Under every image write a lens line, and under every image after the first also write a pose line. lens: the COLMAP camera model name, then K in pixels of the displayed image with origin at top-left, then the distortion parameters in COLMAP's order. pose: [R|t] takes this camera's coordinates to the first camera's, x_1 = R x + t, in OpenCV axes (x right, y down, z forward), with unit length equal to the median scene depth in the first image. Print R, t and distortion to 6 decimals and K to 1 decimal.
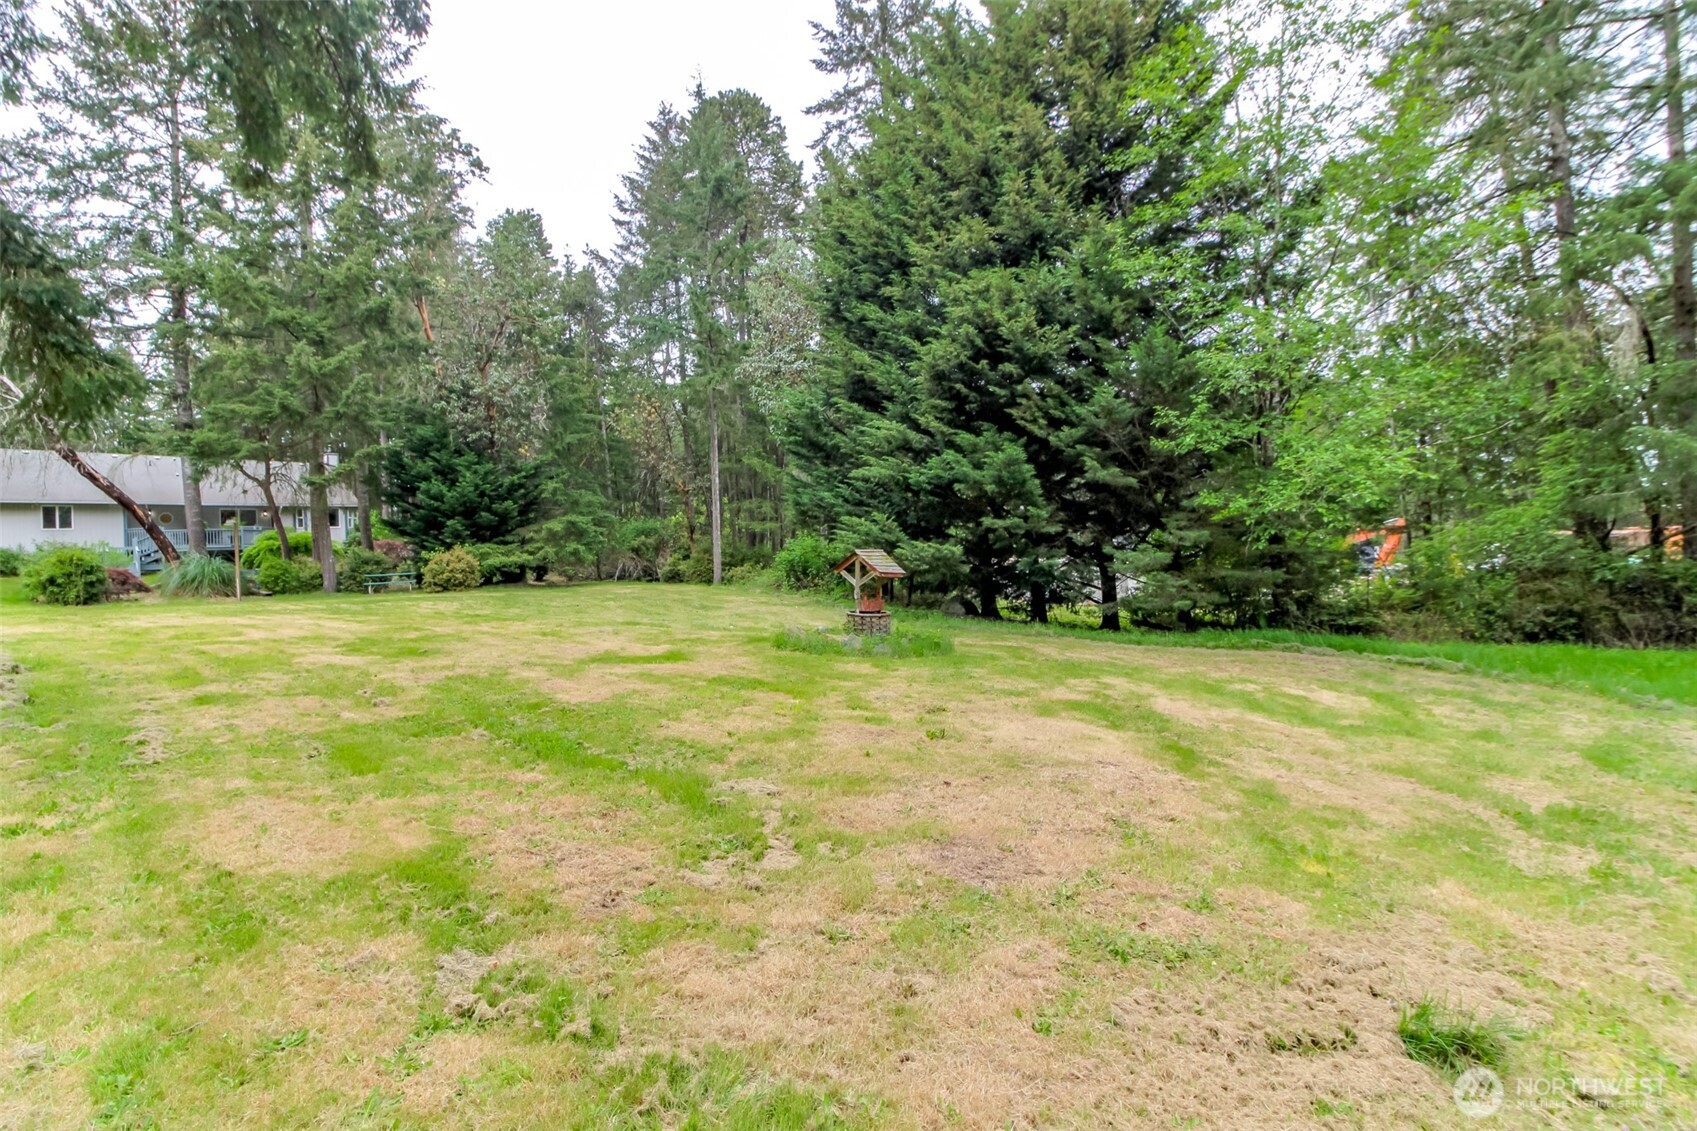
lens RADIAL K [[790.5, 0, 837.3], [0, 790.5, 529.8], [0, 0, 1]] dist [0.000589, -0.000289]
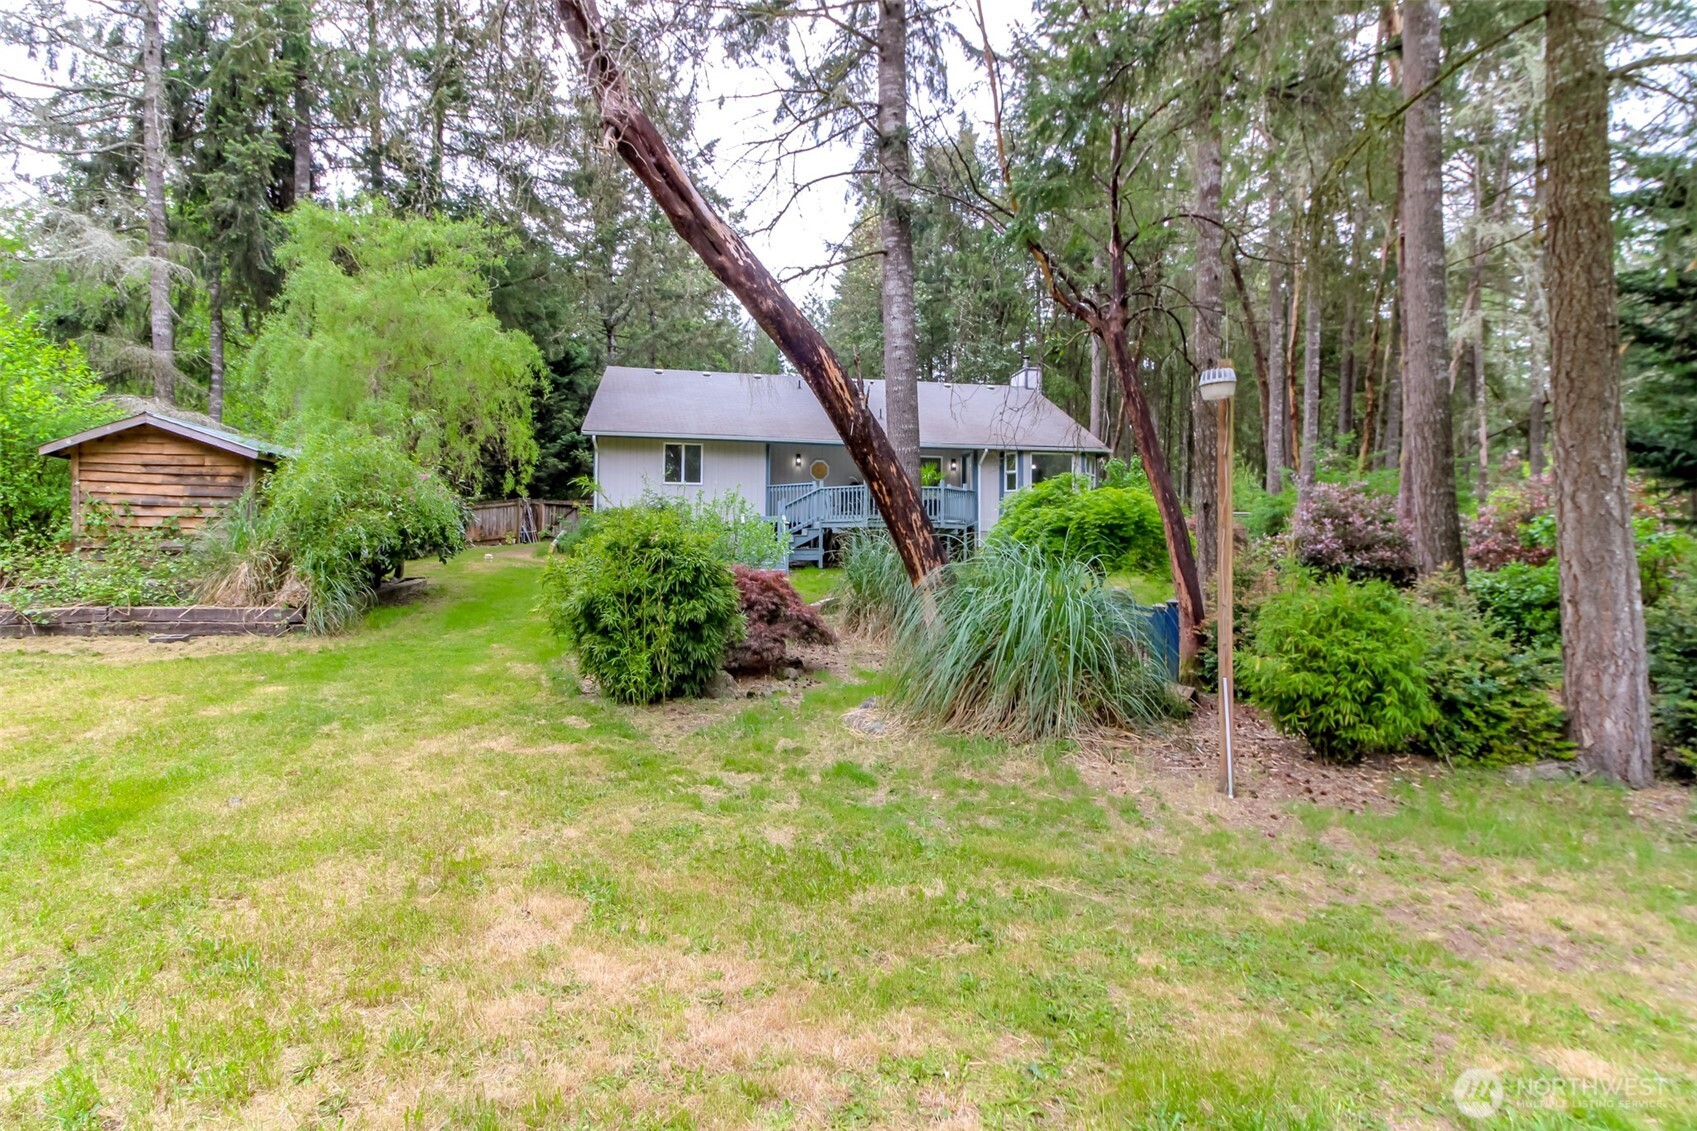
lens RADIAL K [[790.5, 0, 837.3], [0, 790.5, 529.8], [0, 0, 1]] dist [0.000589, -0.000289]
pose [[0.807302, 0.036442, -0.589013, -0.731598], [-0.029659, 0.999336, 0.021177, 0.024133], [0.589393, 0.000374, 0.807846, 0.797346]]
